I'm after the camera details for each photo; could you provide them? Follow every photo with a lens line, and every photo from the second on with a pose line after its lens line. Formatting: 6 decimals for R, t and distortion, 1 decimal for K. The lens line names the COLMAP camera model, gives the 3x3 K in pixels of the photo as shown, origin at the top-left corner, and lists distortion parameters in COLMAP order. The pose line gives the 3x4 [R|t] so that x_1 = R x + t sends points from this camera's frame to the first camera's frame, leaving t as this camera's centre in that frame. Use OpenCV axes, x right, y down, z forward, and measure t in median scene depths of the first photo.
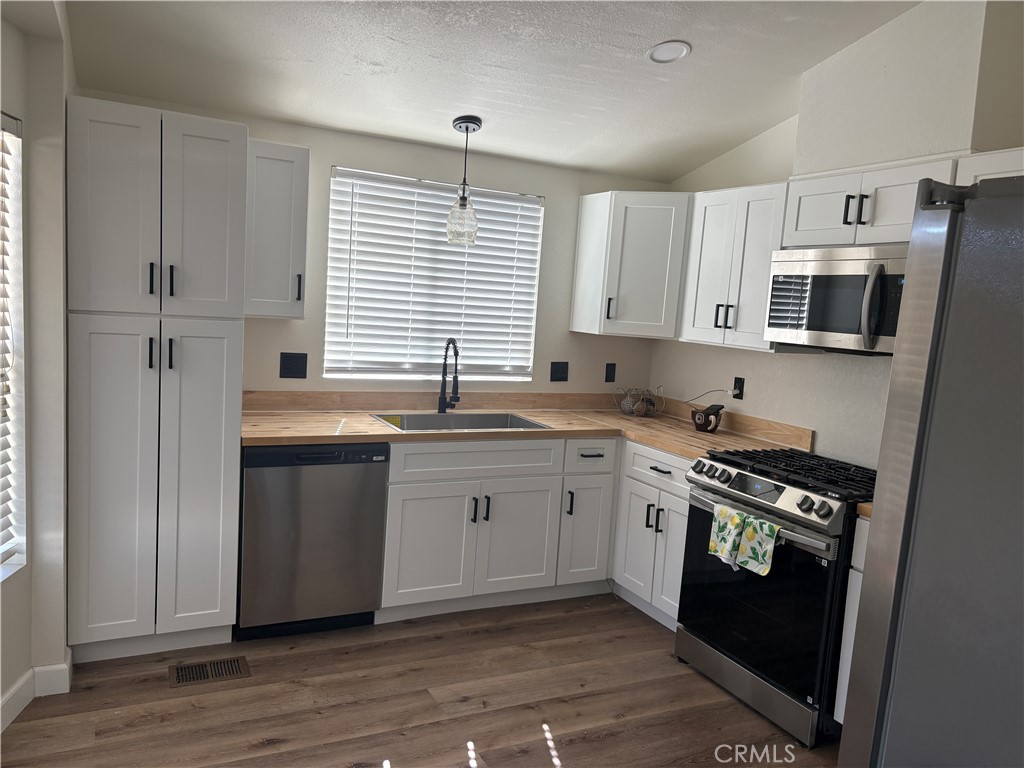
lens RADIAL K [[763.7, 0, 509.8], [0, 763.7, 386.4], [0, 0, 1]] dist [0.026688, -0.027682]
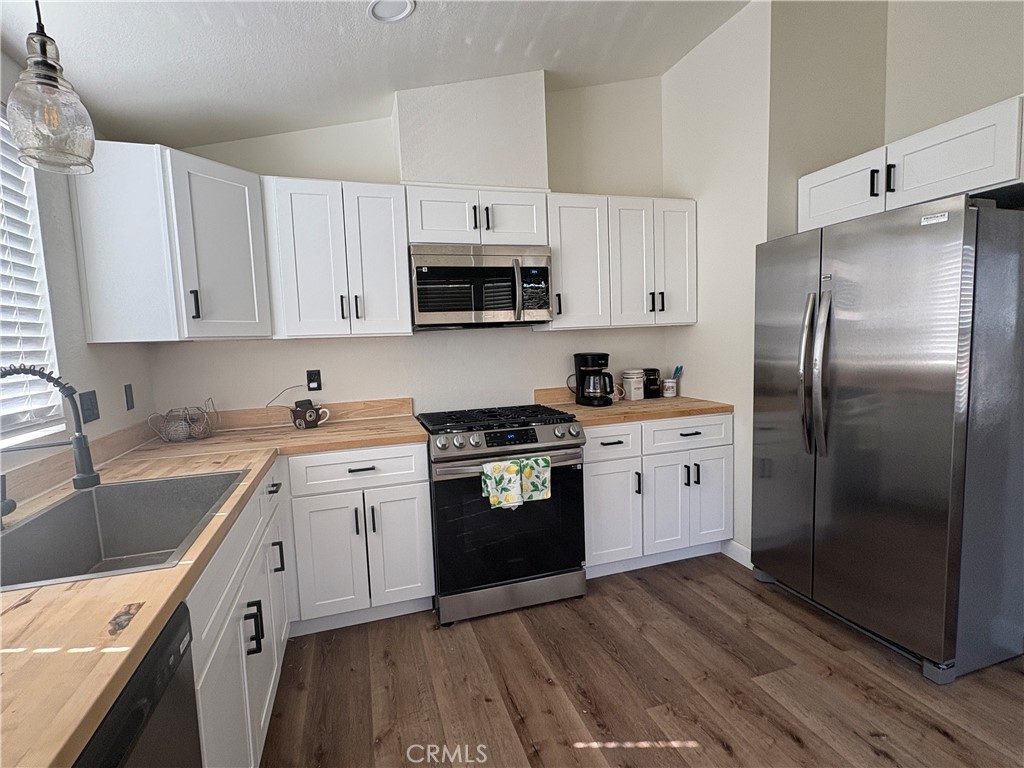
lens RADIAL K [[491.9, 0, 509.4], [0, 491.9, 385.4], [0, 0, 1]] dist [-0.000573, 0.000061]
pose [[0.157239, -0.165375, 0.973615, -0.418320], [0.157290, 0.977488, 0.140630, -0.058490], [-0.974954, 0.131028, 0.179711, 0.831743]]
